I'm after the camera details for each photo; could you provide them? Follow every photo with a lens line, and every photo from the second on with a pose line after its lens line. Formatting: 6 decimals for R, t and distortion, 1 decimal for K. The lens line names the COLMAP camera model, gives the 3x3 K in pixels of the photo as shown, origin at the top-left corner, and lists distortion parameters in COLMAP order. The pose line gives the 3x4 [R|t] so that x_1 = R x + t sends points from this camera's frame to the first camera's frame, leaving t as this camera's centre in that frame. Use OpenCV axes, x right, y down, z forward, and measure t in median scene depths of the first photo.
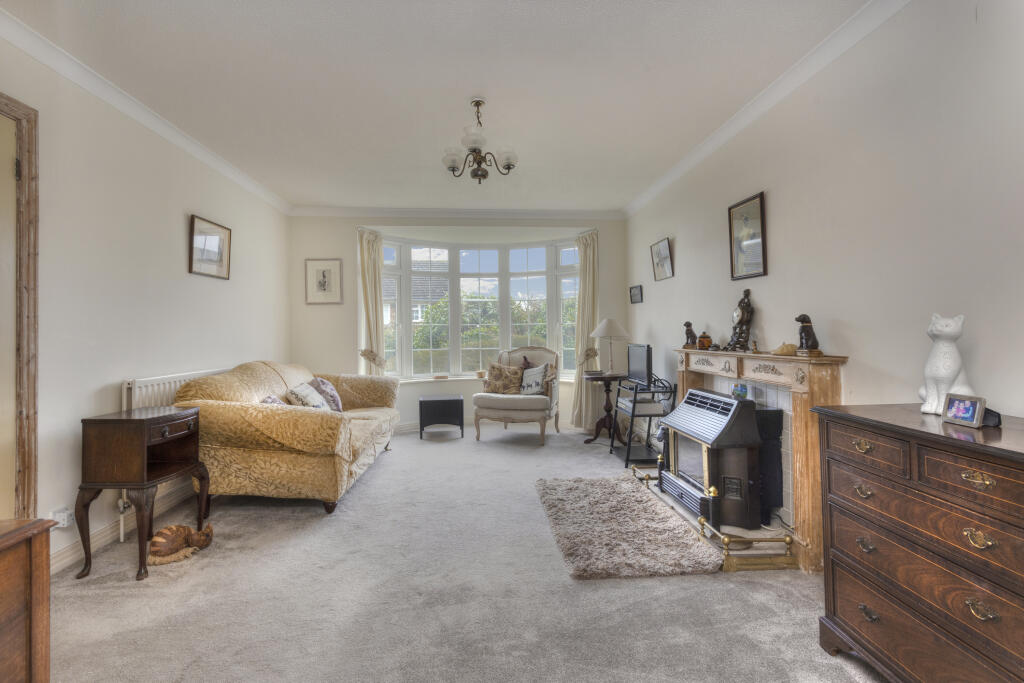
lens RADIAL K [[494.5, 0, 512.0], [0, 494.5, 341.5], [0, 0, 1]] dist [0.002444, 0.001015]
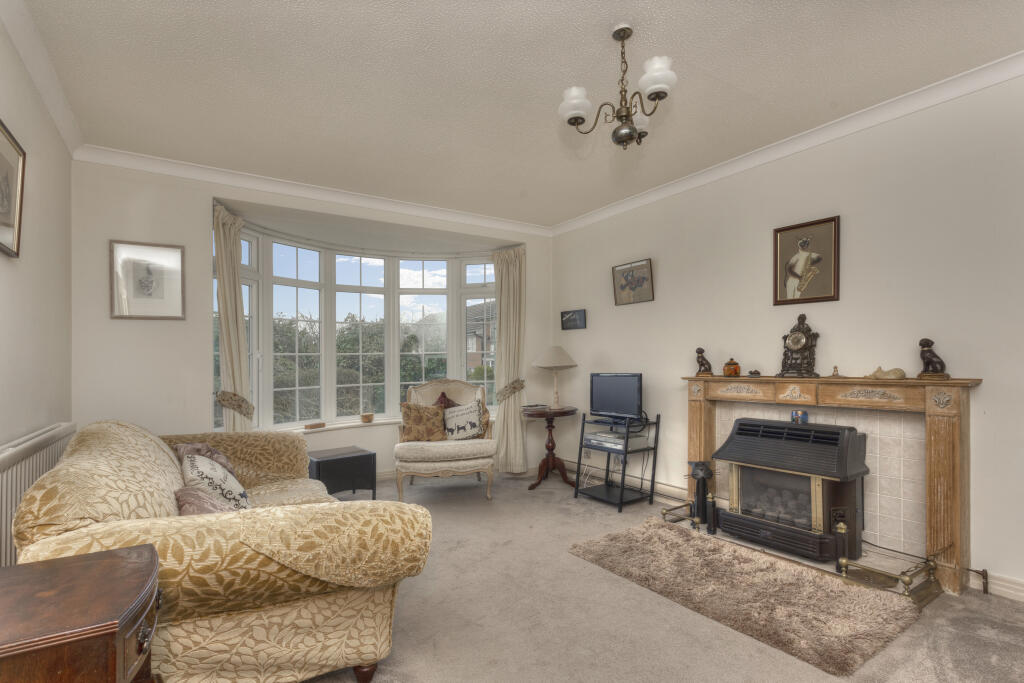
lens RADIAL K [[497.7, 0, 513.2], [0, 497.7, 369.2], [0, 0, 1]] dist [0.003306, 0.000583]
pose [[0.860790, -0.017567, 0.508658, -0.410757], [0.021334, 0.999771, -0.001574, -0.005680], [-0.508513, 0.012206, 0.860968, 0.340259]]
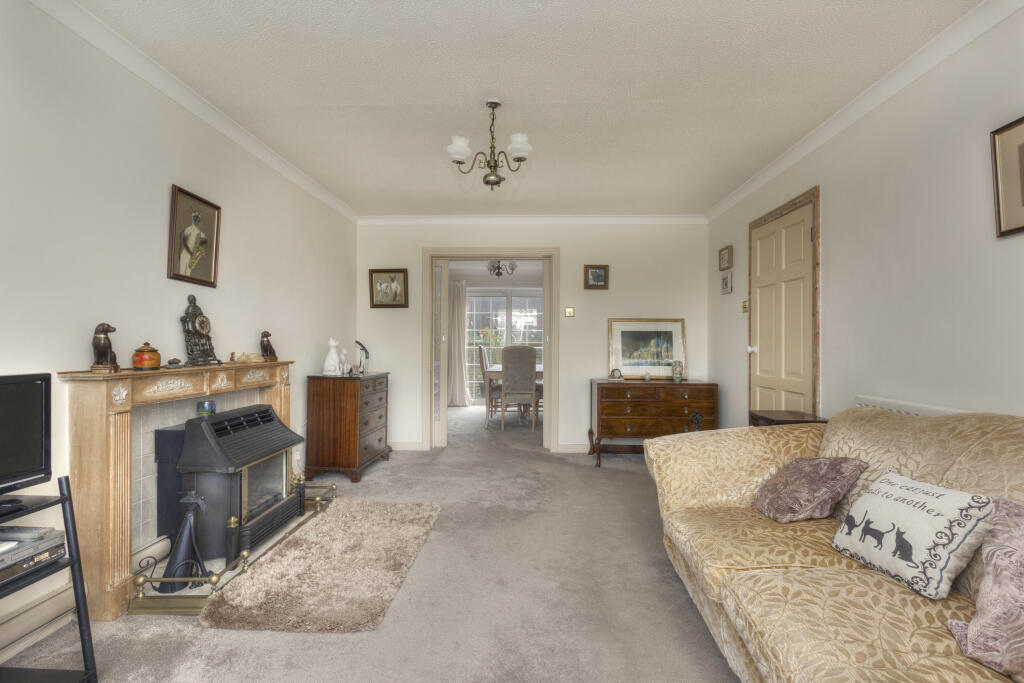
lens RADIAL K [[494.5, 0, 512.0], [0, 494.5, 341.5], [0, 0, 1]] dist [0.002444, 0.001015]
pose [[-0.996291, -0.004814, 0.085912, -0.133978], [-0.004176, 0.999962, 0.007601, -0.025008], [-0.085946, 0.007214, -0.996274, 1.425220]]
